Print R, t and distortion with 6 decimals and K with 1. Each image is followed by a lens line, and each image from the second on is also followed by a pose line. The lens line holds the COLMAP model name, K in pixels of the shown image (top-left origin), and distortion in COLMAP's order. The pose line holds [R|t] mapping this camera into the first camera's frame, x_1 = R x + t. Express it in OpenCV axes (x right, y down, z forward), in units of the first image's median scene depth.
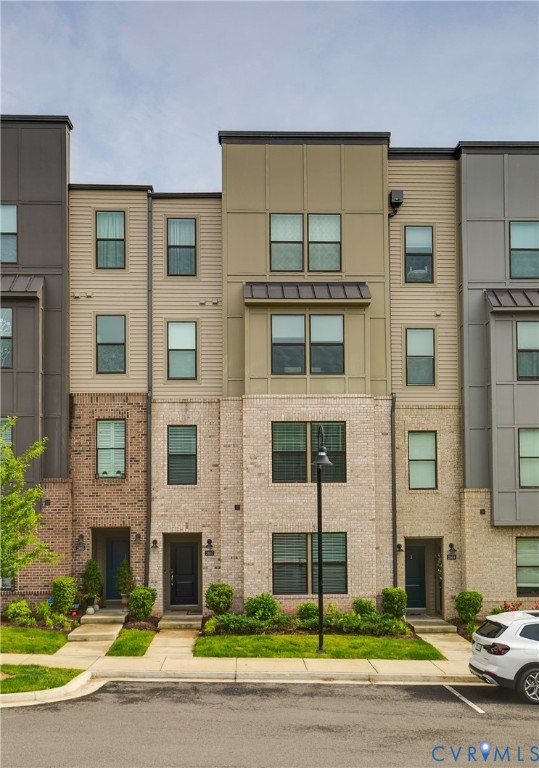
lens RADIAL K [[1124.1, 0, 269.5], [0, 1124.1, 384.0], [0, 0, 1]] dist [0.007309, 0.038850]
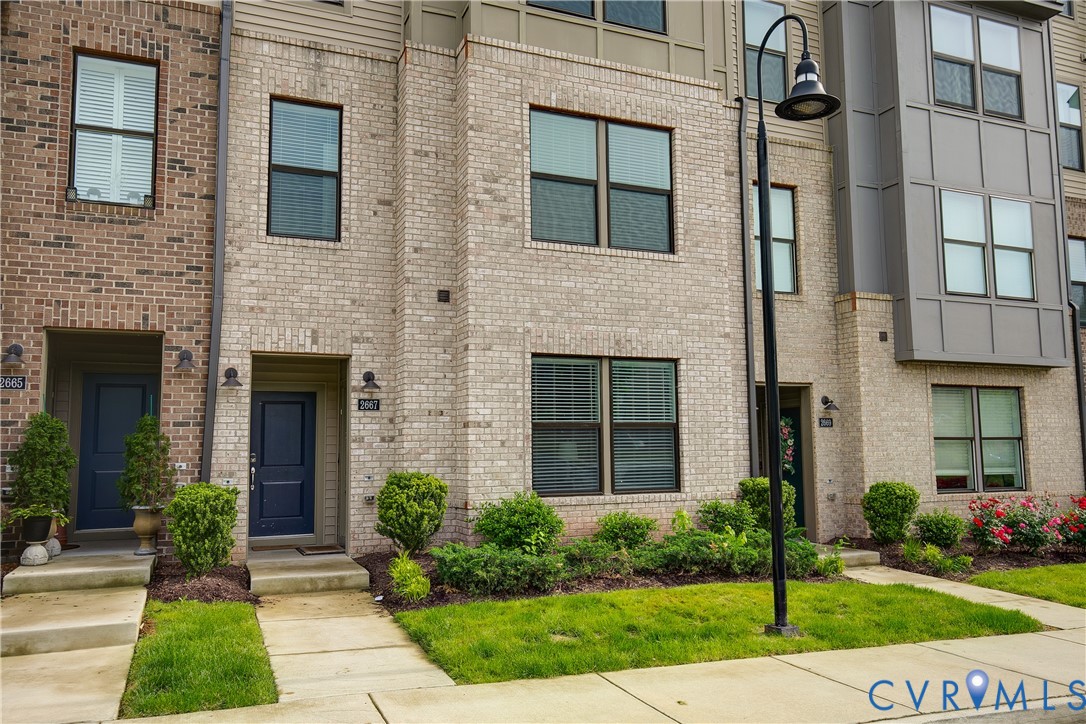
lens RADIAL K [[863.7, 0, 543.0], [0, 863.7, 362.0], [0, 0, 1]] dist [0.005030, 0.002145]
pose [[0.919327, 0.041301, 0.391320, -0.121080], [-0.030206, 0.998949, -0.034469, 0.144931], [-0.392333, 0.019868, 0.919609, 0.684271]]
